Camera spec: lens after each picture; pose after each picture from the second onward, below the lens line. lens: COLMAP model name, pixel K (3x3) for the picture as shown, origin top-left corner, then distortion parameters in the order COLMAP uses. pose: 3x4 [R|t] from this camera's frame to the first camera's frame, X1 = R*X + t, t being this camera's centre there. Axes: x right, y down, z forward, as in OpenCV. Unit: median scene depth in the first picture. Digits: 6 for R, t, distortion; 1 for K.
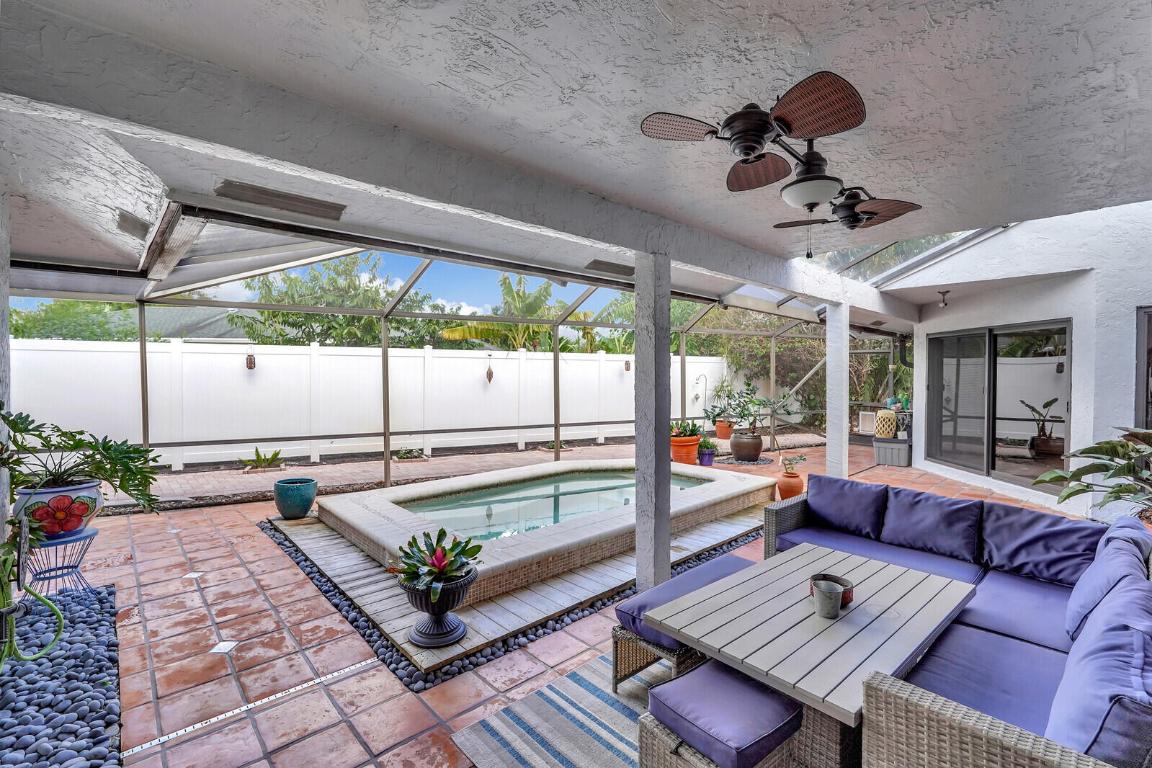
lens RADIAL K [[510.3, 0, 573.1], [0, 510.3, 386.4], [0, 0, 1]] dist [-0.013417, 0.004527]
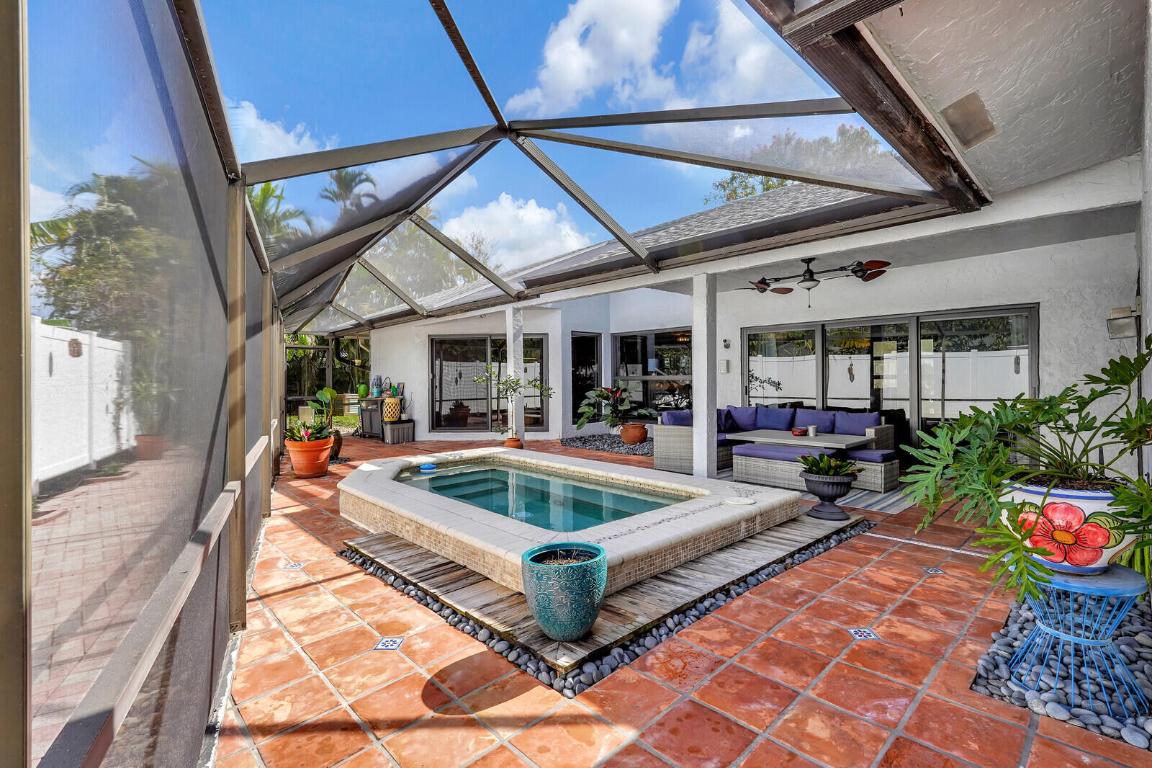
lens RADIAL K [[510.3, 0, 574.2], [0, 510.3, 384.3], [0, 0, 1]] dist [-0.013417, 0.004527]
pose [[-0.031338, 0.002617, 0.999505, -1.249192], [0.006541, 0.999976, -0.002413, 0.041918], [-0.999487, 0.006462, -0.031354, 1.242779]]
